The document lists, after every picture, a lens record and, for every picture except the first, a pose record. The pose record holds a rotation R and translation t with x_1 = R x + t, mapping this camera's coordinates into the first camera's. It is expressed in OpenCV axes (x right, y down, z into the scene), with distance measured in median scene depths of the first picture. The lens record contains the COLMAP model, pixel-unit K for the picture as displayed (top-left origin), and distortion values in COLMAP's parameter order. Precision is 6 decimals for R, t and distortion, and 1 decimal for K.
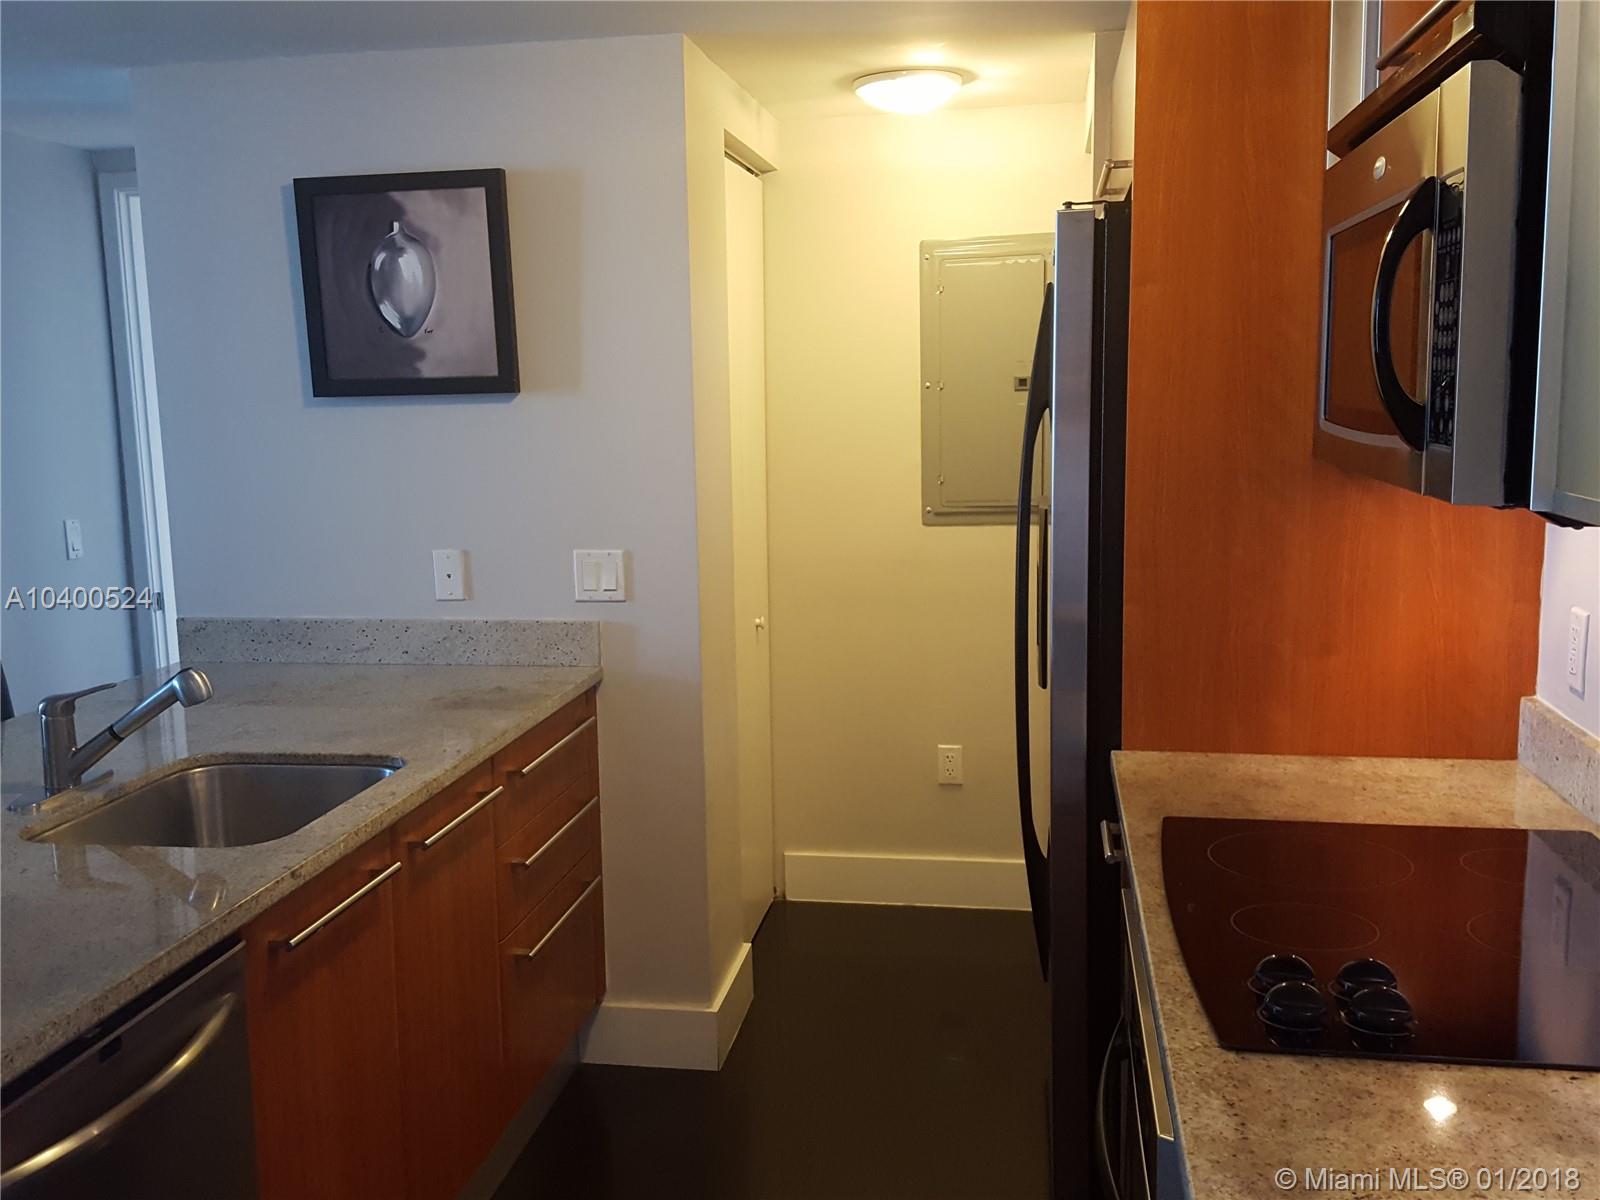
lens RADIAL K [[1578.2, 0, 776.0], [0, 1578.2, 623.1], [0, 0, 1]] dist [0.043326, 0.000000]
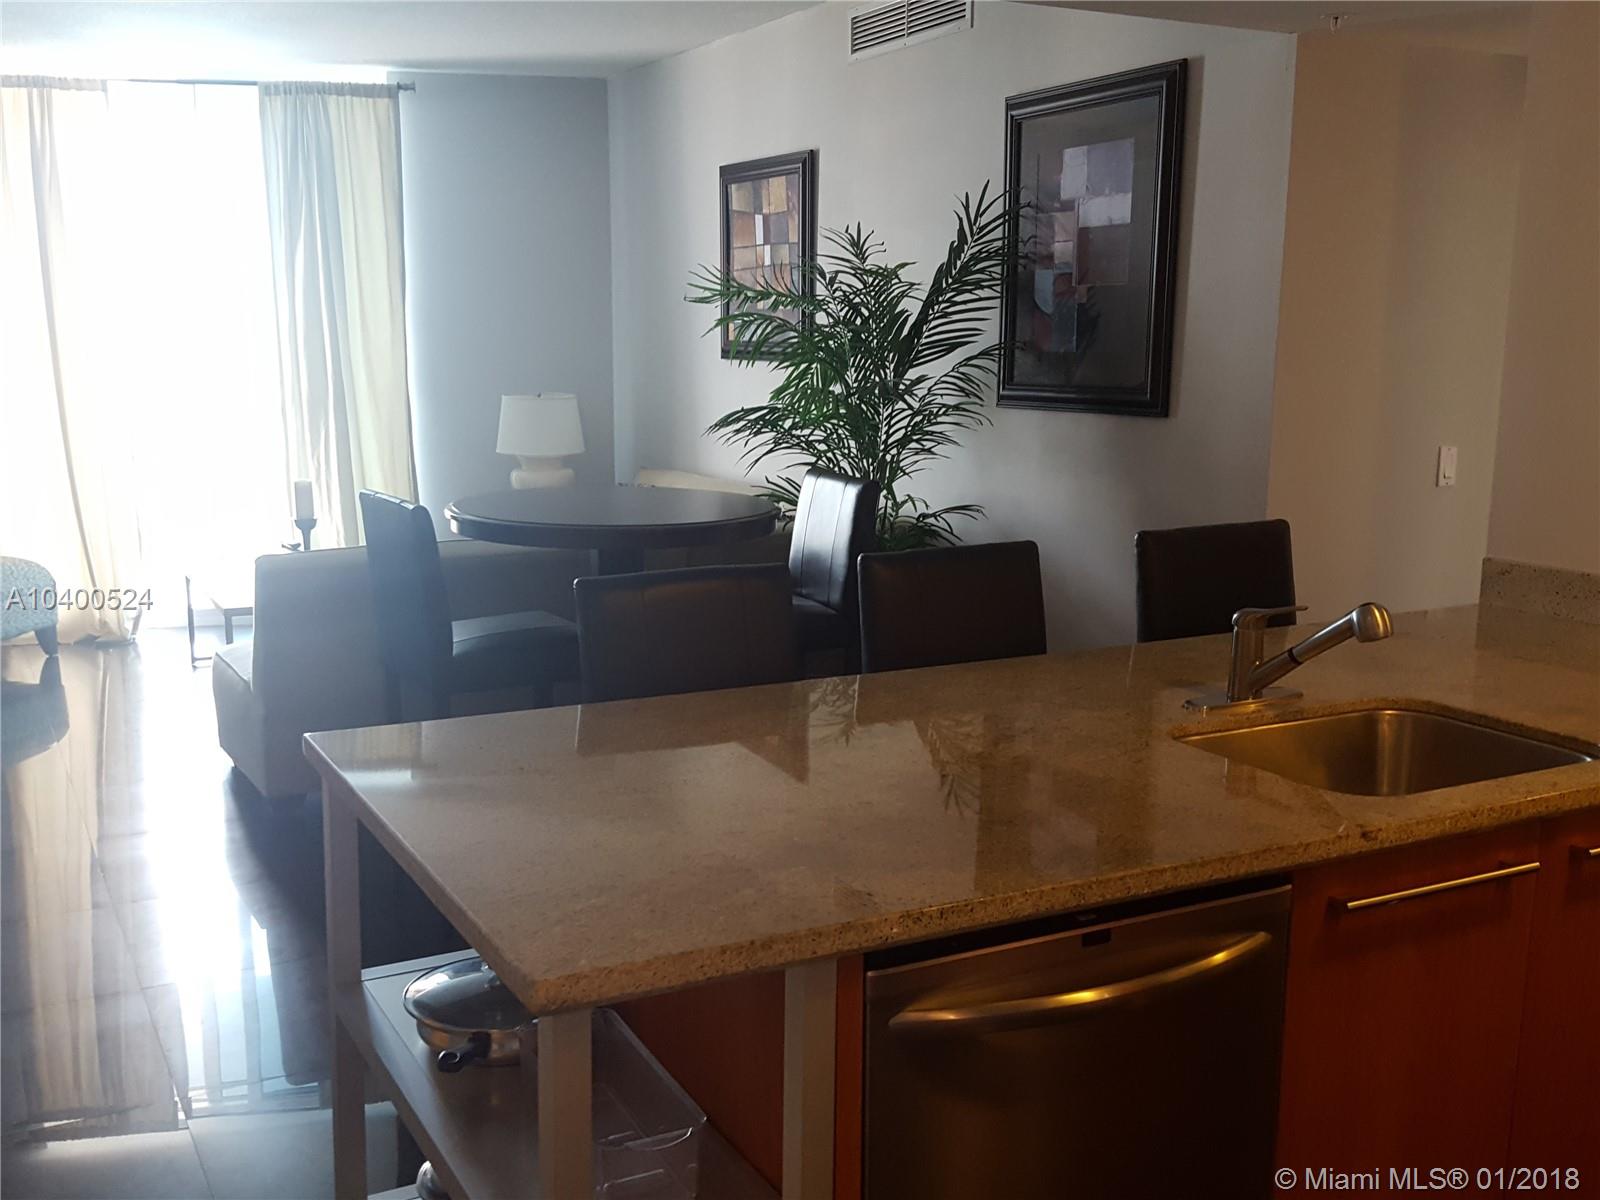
lens RADIAL K [[1578.2, 0, 787.5], [0, 1578.2, 597.2], [0, 0, 1]] dist [0.043326, 0.000000]
pose [[0.619996, 0.165425, -0.766967, 0.107300], [-0.143958, 0.984910, 0.096061, -0.012067], [0.771285, 0.050854, 0.634455, 0.082754]]
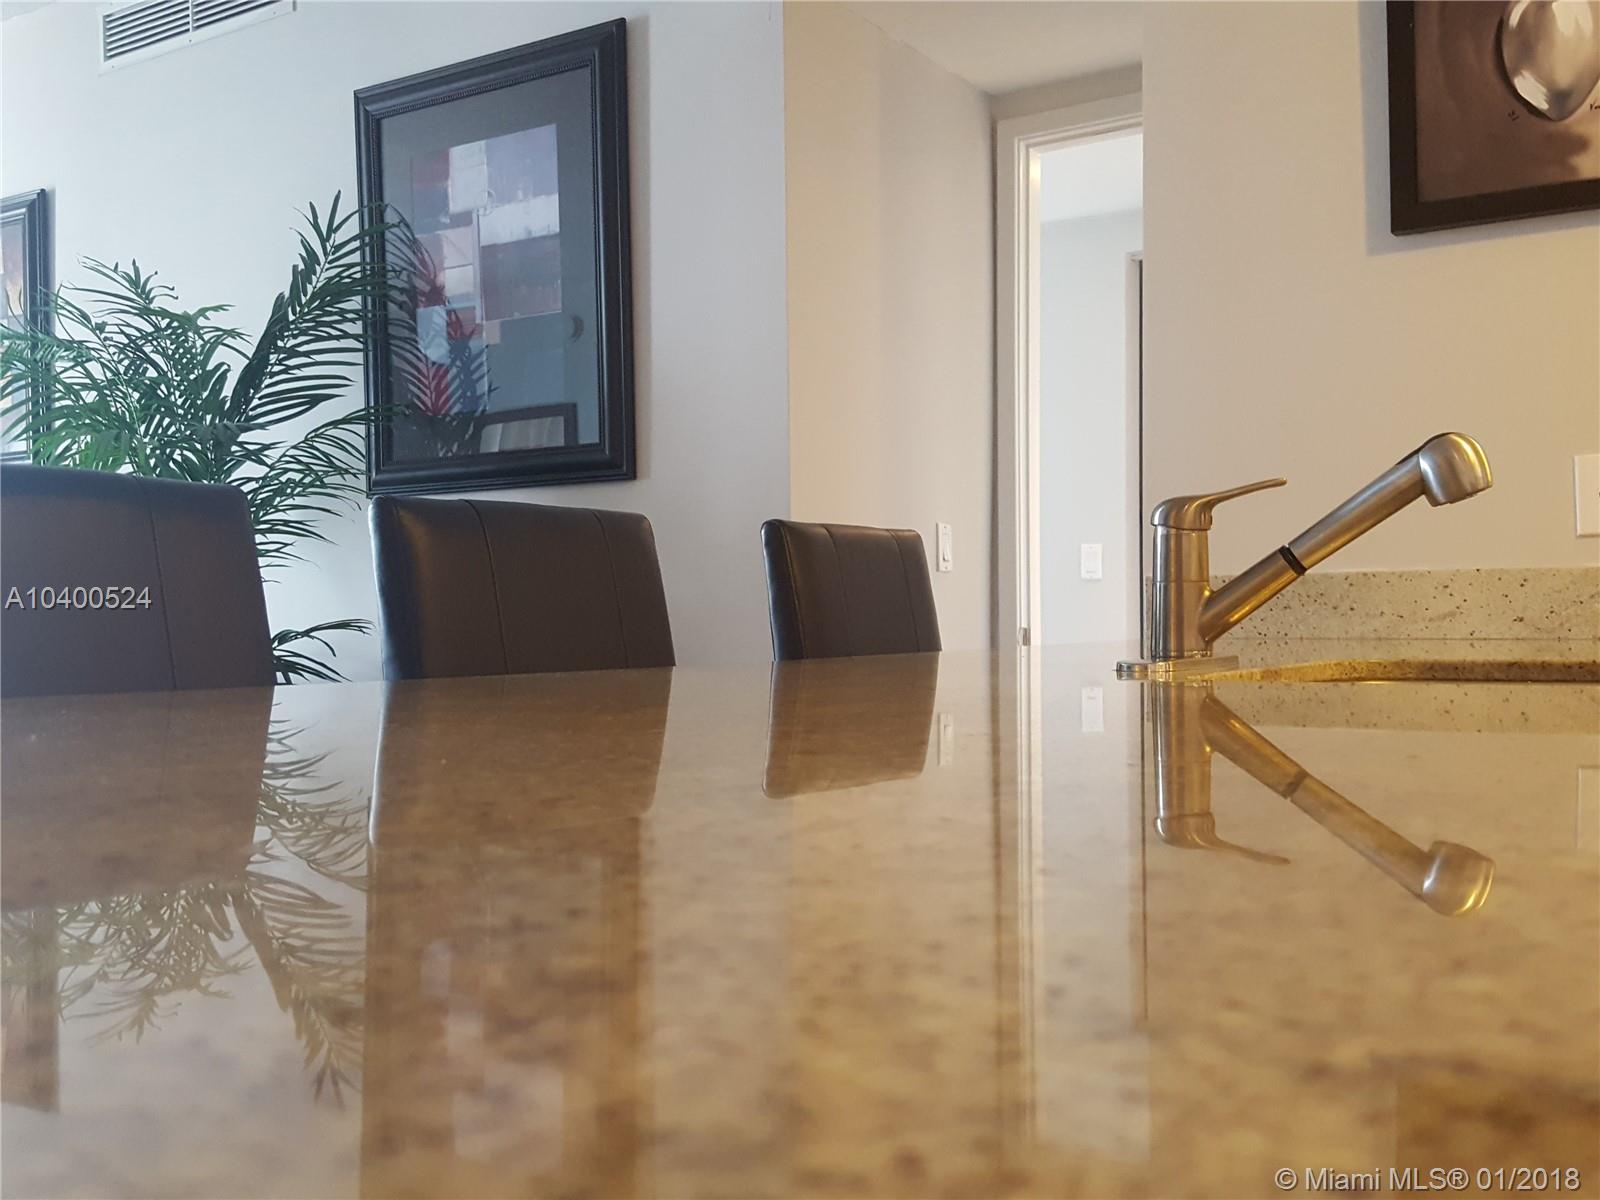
lens RADIAL K [[1578.2, 0, 799.8], [0, 1578.2, 606.5], [0, 0, 1]] dist [0.043326, 0.000000]
pose [[0.922090, 0.013542, -0.386739, -0.263692], [-0.072283, 0.987826, -0.137751, 0.126703], [0.380165, 0.154973, 0.911843, 0.321312]]
